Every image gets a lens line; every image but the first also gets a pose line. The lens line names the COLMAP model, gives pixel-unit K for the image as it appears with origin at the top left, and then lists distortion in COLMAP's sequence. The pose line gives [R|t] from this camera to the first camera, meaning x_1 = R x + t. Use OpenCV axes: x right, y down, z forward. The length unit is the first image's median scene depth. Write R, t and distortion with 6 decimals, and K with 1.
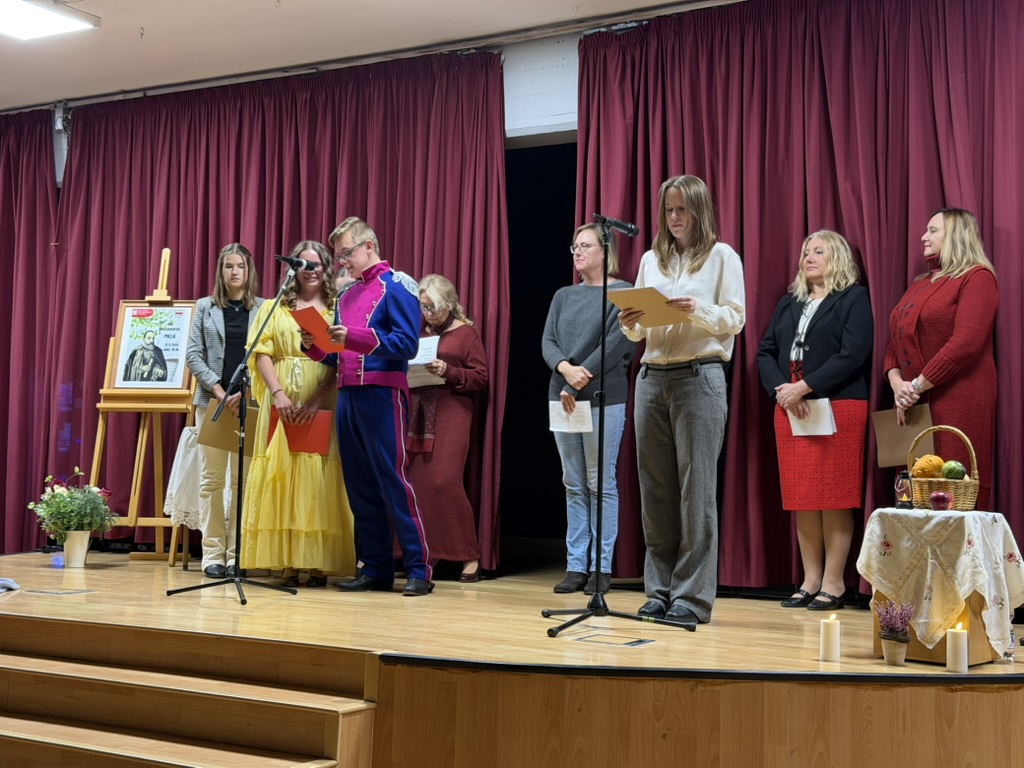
lens RADIAL K [[1507.7, 0, 476.3], [0, 1507.7, 372.1], [0, 0, 1]] dist [0.051577, 0.000000]
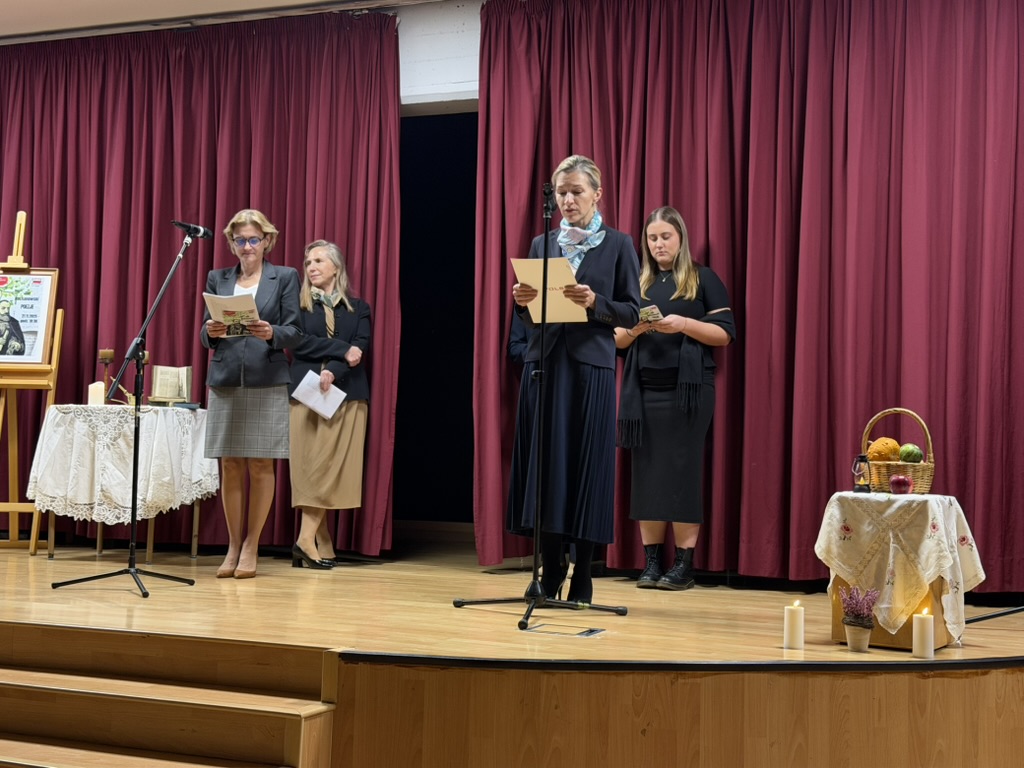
lens RADIAL K [[1507.7, 0, 476.8], [0, 1507.7, 369.4], [0, 0, 1]] dist [0.051577, 0.000000]
pose [[0.988054, 0.009157, 0.153834, -0.119018], [-0.010994, 0.999878, 0.011099, 0.002215], [-0.153713, -0.012657, 0.988034, 0.069241]]
